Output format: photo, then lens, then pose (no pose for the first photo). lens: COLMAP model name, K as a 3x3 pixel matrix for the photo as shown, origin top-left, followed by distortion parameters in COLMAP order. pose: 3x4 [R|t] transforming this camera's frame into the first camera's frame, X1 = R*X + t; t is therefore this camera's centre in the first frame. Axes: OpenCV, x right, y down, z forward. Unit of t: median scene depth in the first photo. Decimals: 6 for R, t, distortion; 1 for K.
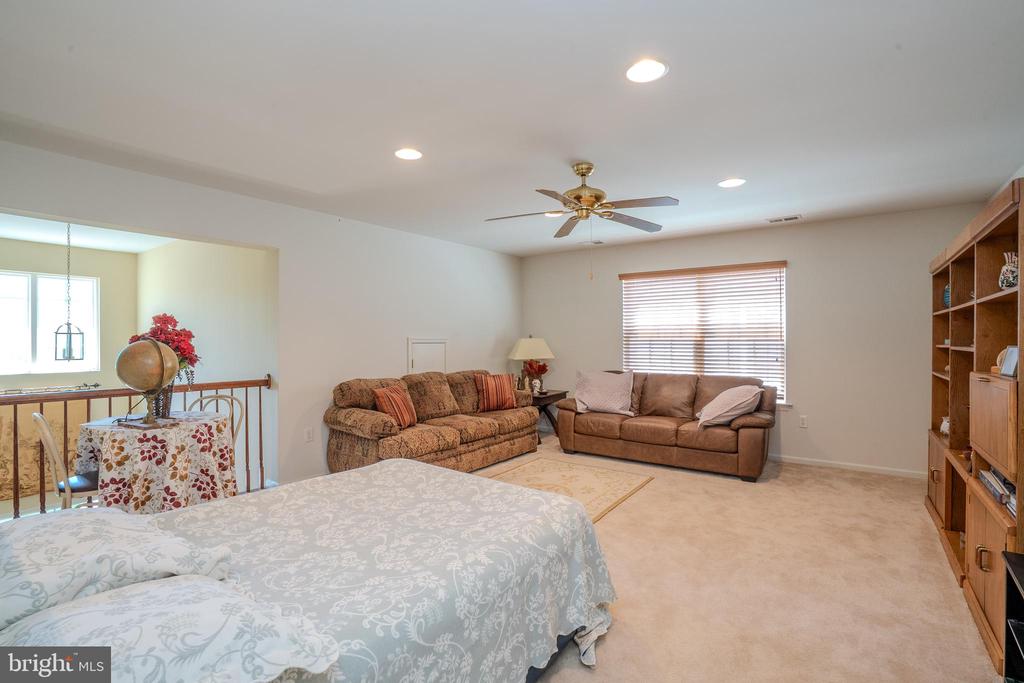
lens RADIAL K [[471.3, 0, 514.1], [0, 471.3, 339.7], [0, 0, 1]] dist [-0.055548, 0.018597]
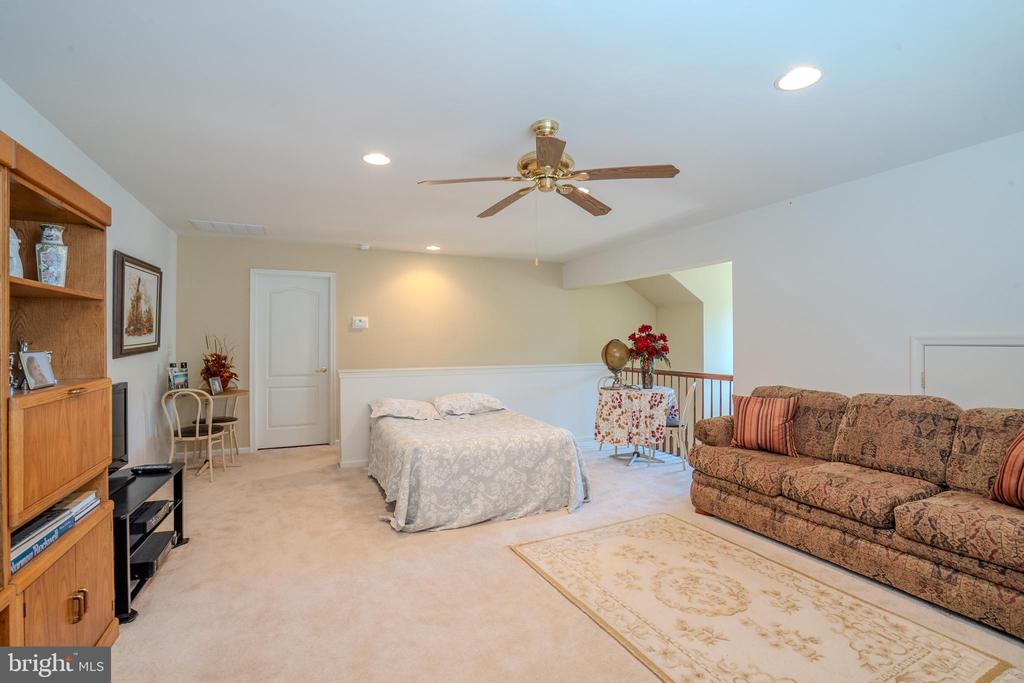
lens RADIAL K [[471.3, 0, 514.1], [0, 471.3, 339.7], [0, 0, 1]] dist [-0.055548, 0.018597]
pose [[-0.485287, -0.011497, -0.874280, 0.599121], [-0.002929, 0.999929, -0.011524, 0.009007], [0.874350, -0.003032, -0.485286, 0.921807]]
